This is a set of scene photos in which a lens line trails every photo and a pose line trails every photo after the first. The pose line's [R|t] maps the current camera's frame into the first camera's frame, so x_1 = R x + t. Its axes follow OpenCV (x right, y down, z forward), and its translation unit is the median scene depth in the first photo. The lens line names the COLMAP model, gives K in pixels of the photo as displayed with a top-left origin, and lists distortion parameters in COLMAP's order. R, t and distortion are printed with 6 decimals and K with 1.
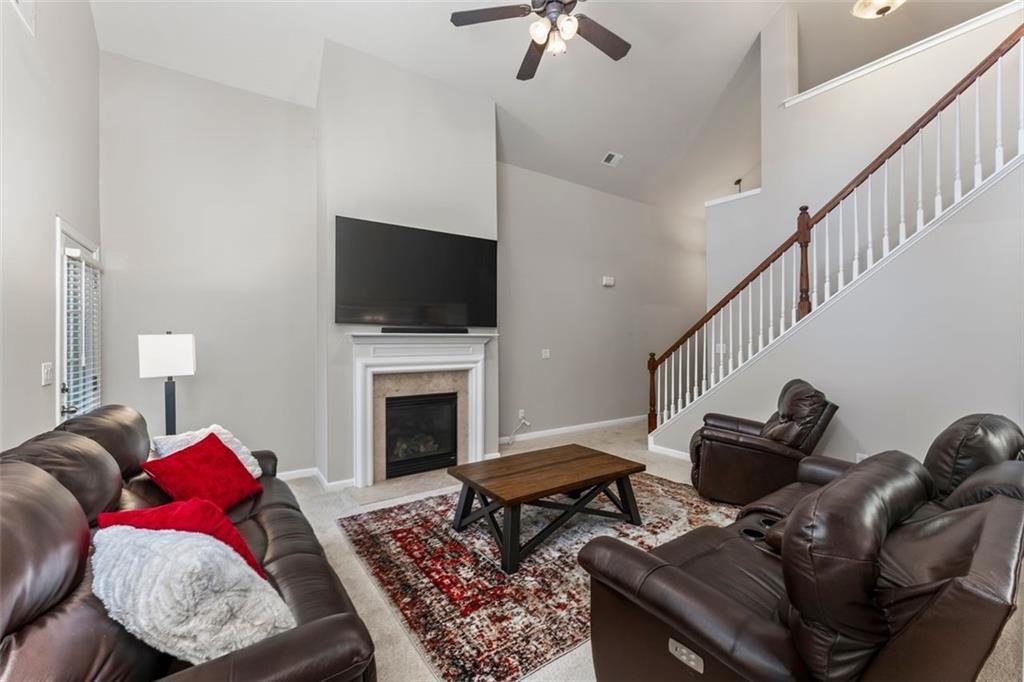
lens RADIAL K [[416.9, 0, 510.6], [0, 416.9, 338.0], [0, 0, 1]] dist [-0.000105, -0.000109]
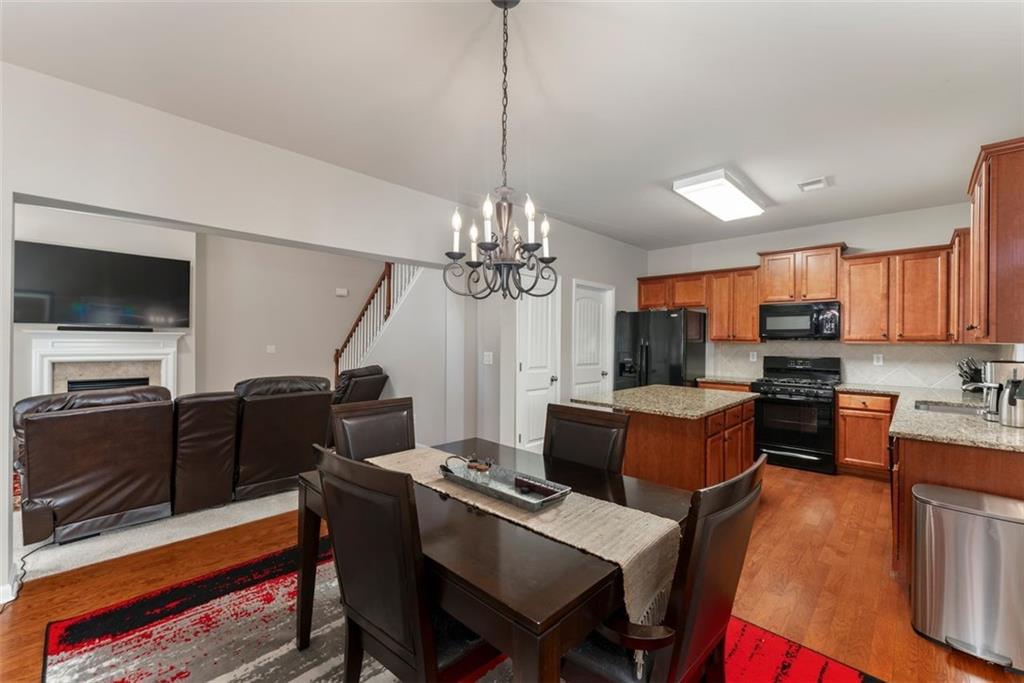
lens RADIAL K [[422.0, 0, 512.0], [0, 422.0, 342.5], [0, 0, 1]] dist [-0.004702, 0.000328]
pose [[0.978287, 0.012380, 0.206884, 0.803394], [-0.014654, 0.999848, 0.009463, -0.008242], [-0.206736, -0.012290, 0.978320, -0.574310]]
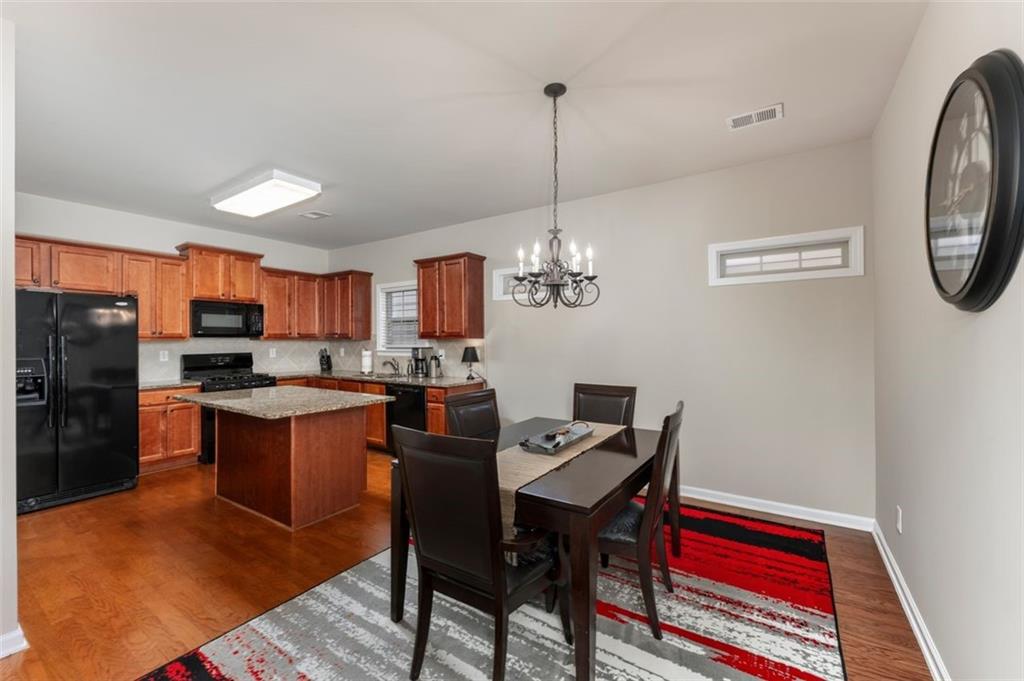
lens RADIAL K [[416.9, 0, 508.3], [0, 416.9, 341.5], [0, 0, 1]] dist [-0.000105, -0.000109]
pose [[-0.375365, 0.002516, 0.926874, 0.353097], [-0.001795, 0.999992, -0.003441, 0.000165], [-0.926875, -0.002955, -0.375358, 0.148548]]
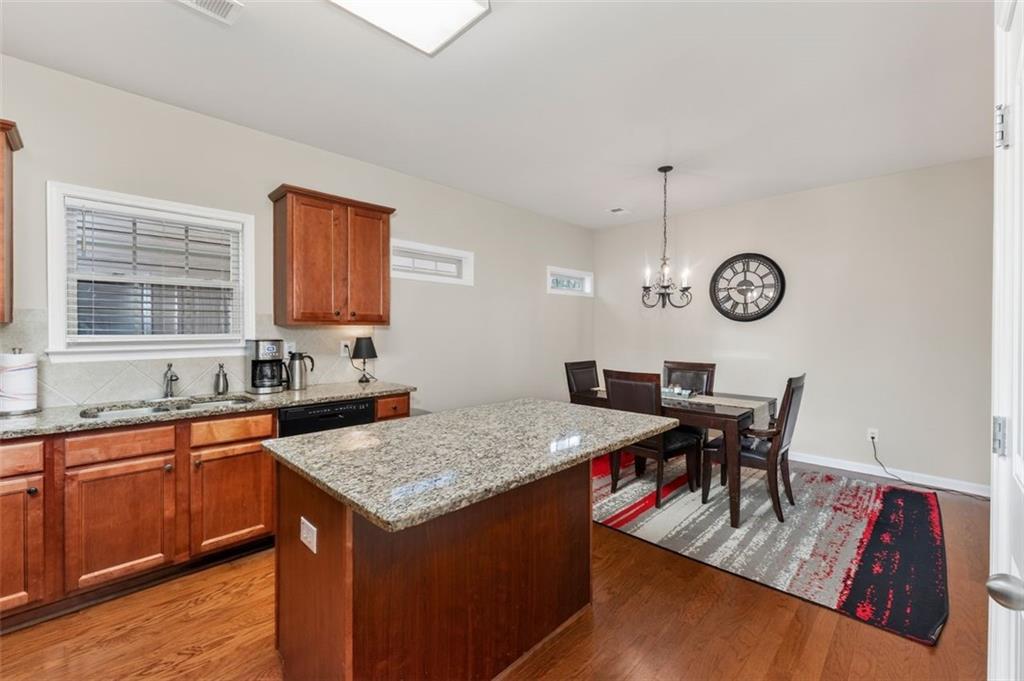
lens RADIAL K [[422.0, 0, 509.2], [0, 422.0, 331.7], [0, 0, 1]] dist [-0.004702, 0.000328]
pose [[-0.981494, 0.001899, -0.191485, 1.411089], [0.001999, 0.999998, -0.000330, 0.002289], [0.191484, -0.000707, -0.981496, 0.725753]]
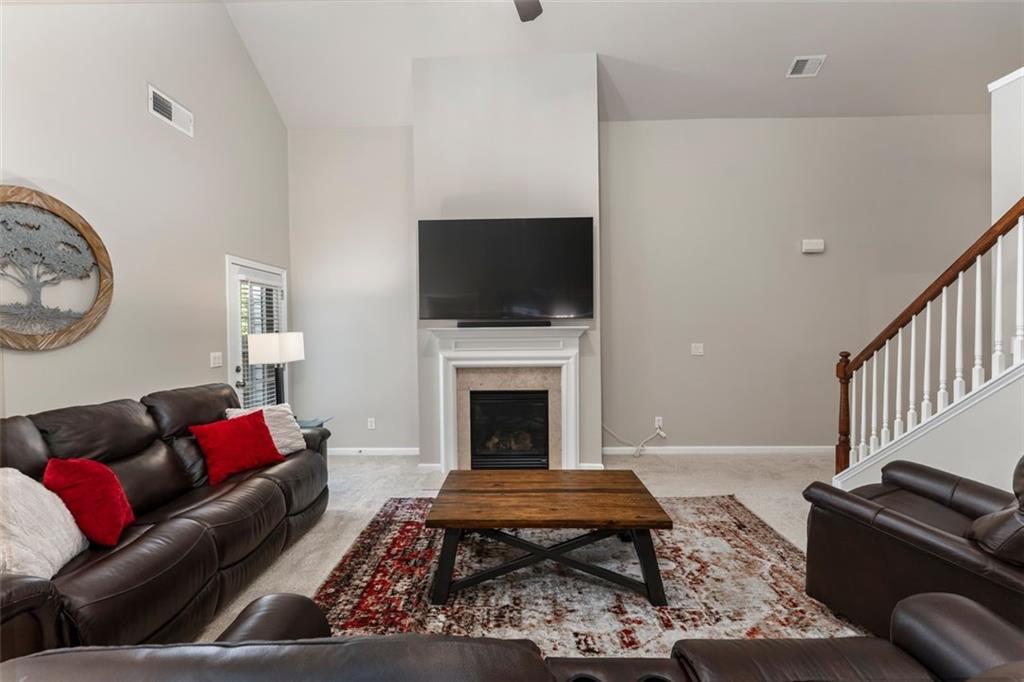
lens RADIAL K [[416.9, 0, 512.8], [0, 416.9, 338.8], [0, 0, 1]] dist [-0.000105, -0.000109]
pose [[0.814217, 0.003064, -0.580553, 0.392684], [0.012210, 0.999675, 0.022401, -0.005911], [0.580433, -0.025328, 0.813914, 0.242412]]
